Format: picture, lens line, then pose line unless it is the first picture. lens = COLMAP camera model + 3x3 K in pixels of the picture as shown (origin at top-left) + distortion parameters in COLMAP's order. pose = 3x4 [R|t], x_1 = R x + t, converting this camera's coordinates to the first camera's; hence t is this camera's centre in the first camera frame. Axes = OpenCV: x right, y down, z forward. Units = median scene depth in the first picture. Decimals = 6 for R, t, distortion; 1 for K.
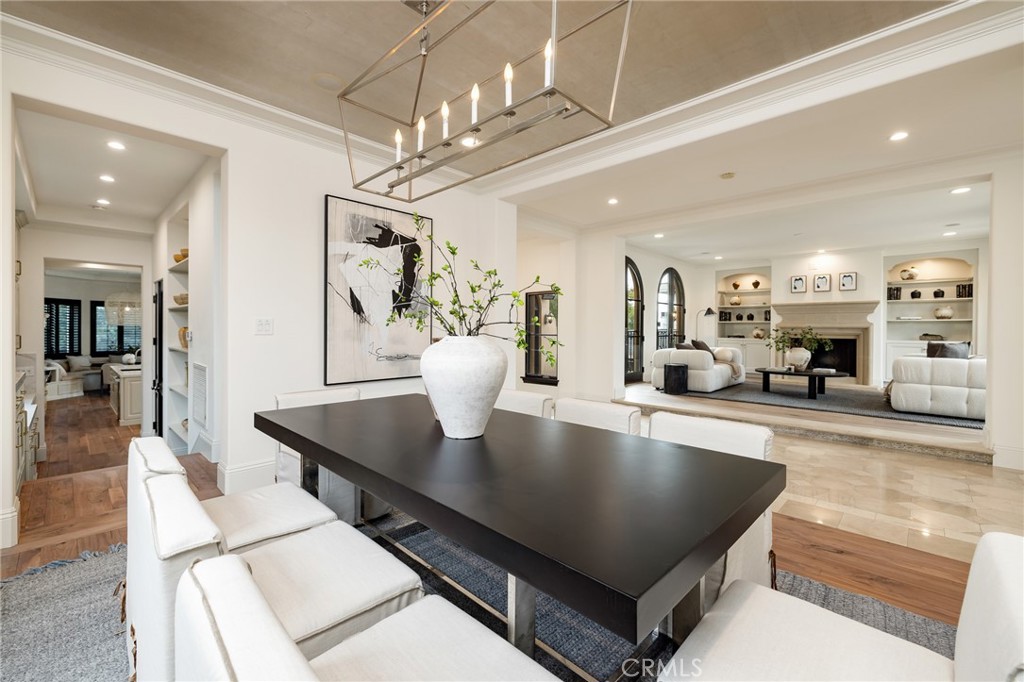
lens RADIAL K [[440.3, 0, 504.4], [0, 440.3, 330.2], [0, 0, 1]] dist [0.018668, -0.000321]
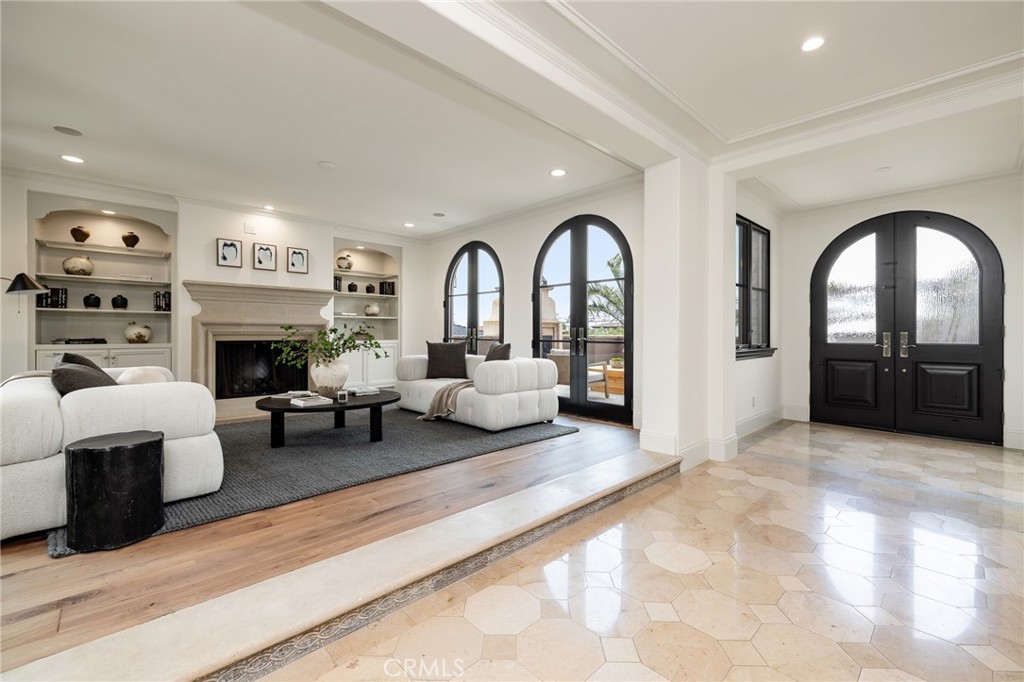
lens RADIAL K [[440.3, 0, 517.3], [0, 440.3, 332.4], [0, 0, 1]] dist [0.018668, -0.000321]
pose [[0.062954, -0.002339, 0.998014, 0.065872], [0.001577, 0.999996, 0.002245, 0.005031], [-0.998015, 0.001433, 0.062958, 0.493491]]
